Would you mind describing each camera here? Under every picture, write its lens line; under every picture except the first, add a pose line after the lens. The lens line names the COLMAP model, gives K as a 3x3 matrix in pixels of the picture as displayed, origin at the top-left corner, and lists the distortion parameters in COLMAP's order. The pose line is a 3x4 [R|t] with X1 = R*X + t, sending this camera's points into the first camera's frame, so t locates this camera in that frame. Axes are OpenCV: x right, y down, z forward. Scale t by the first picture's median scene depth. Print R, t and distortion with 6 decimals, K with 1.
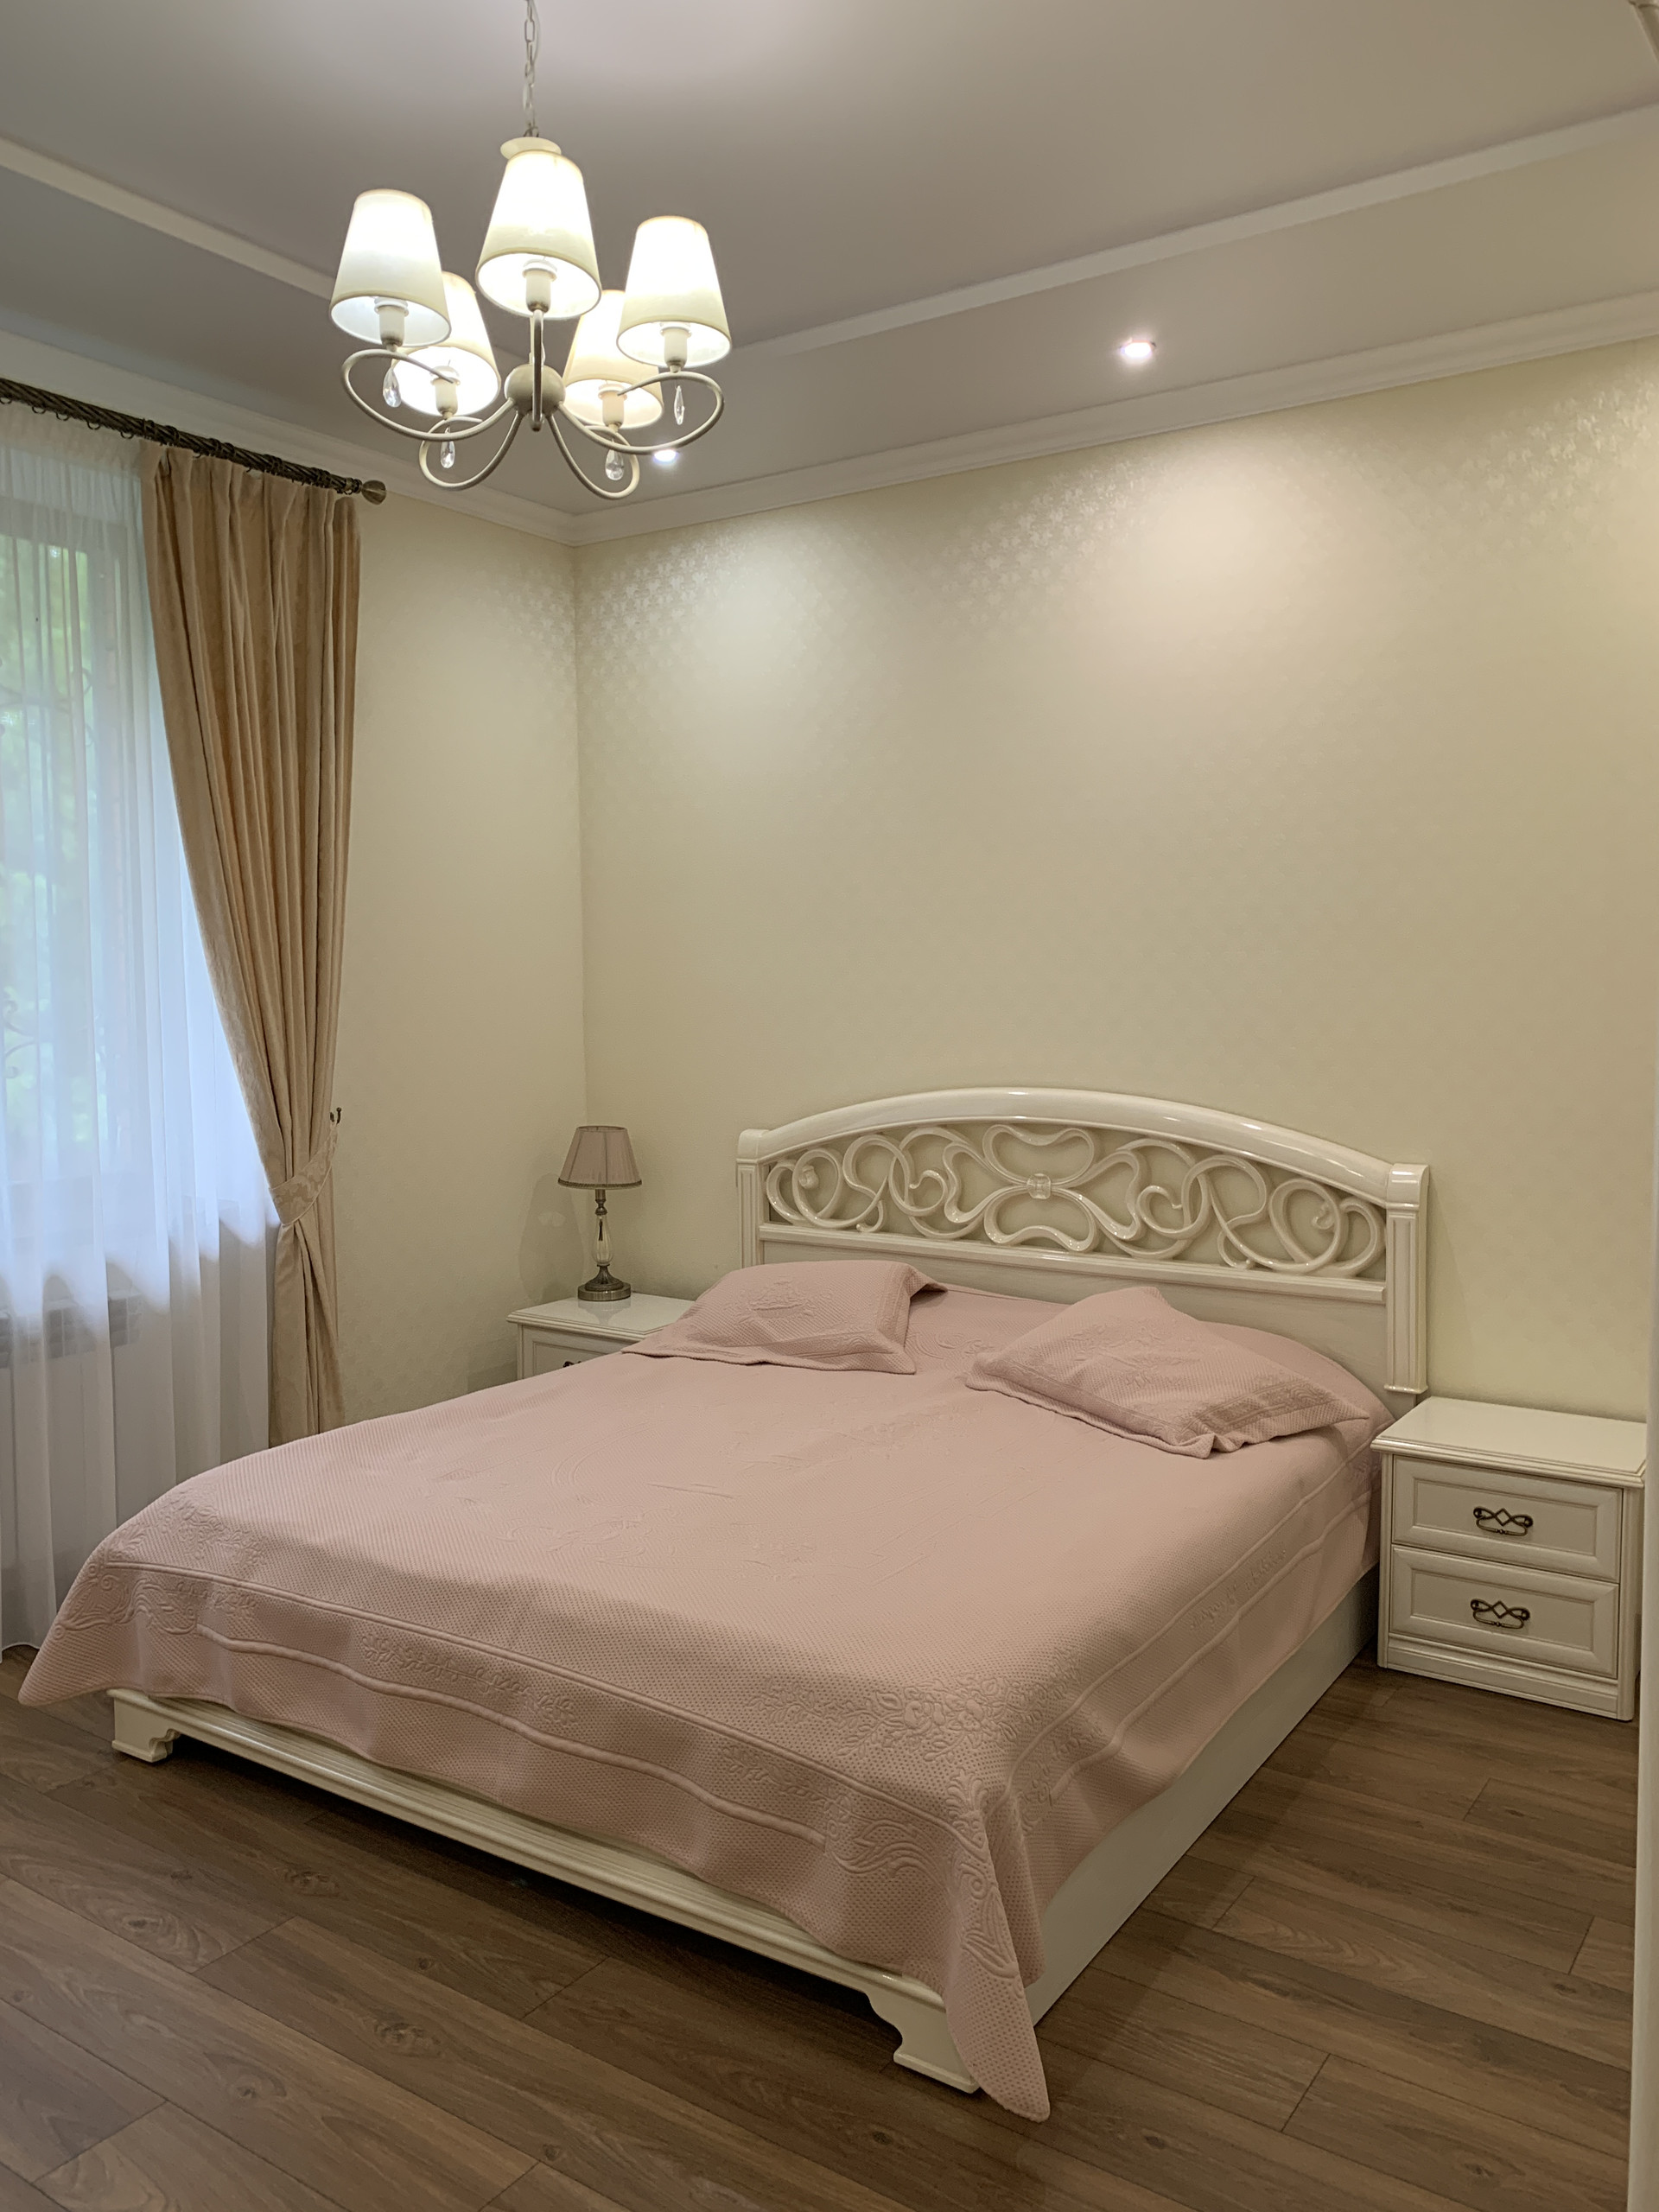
lens RADIAL K [[1689.0, 0, 835.4], [0, 1689.0, 1115.4], [0, 0, 1]] dist [0.024867, -0.027573]
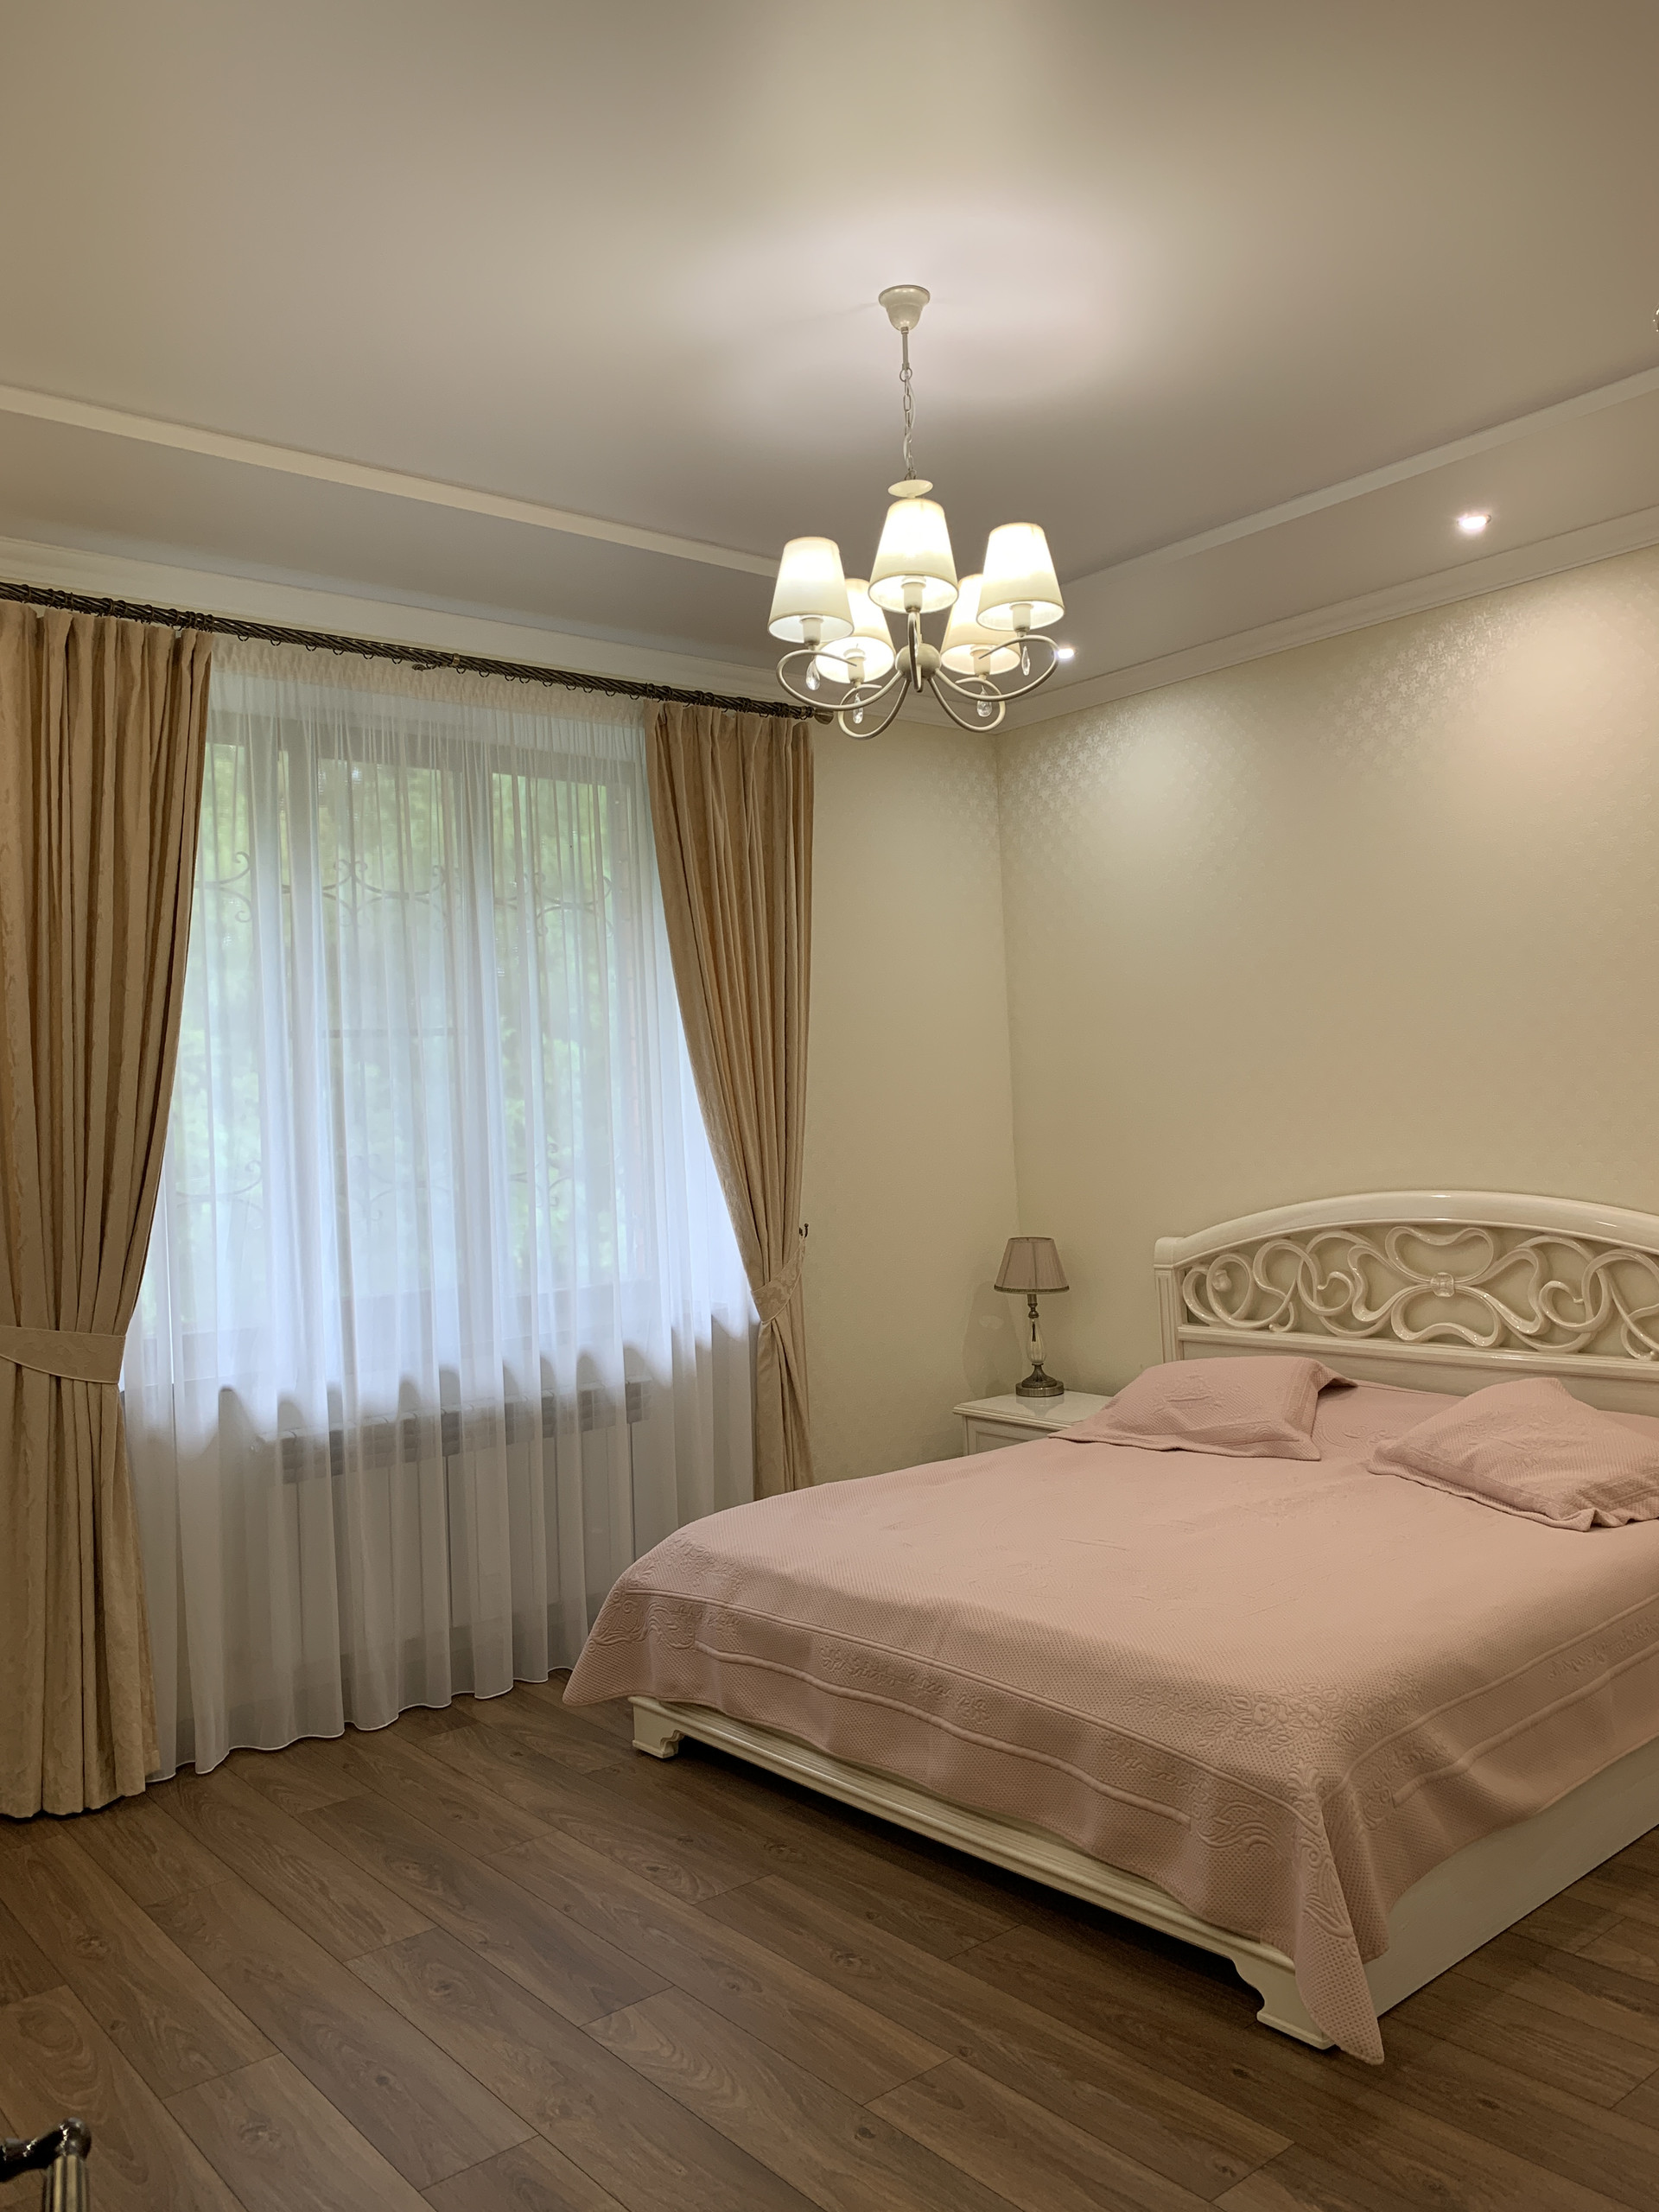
lens RADIAL K [[1689.0, 0, 832.5], [0, 1689.0, 1106.3], [0, 0, 1]] dist [0.024867, -0.027573]
pose [[0.959583, -0.043088, -0.278107, 0.070709], [0.019617, 0.996047, -0.086633, 0.019736], [0.280741, 0.077676, 0.956635, -0.162153]]
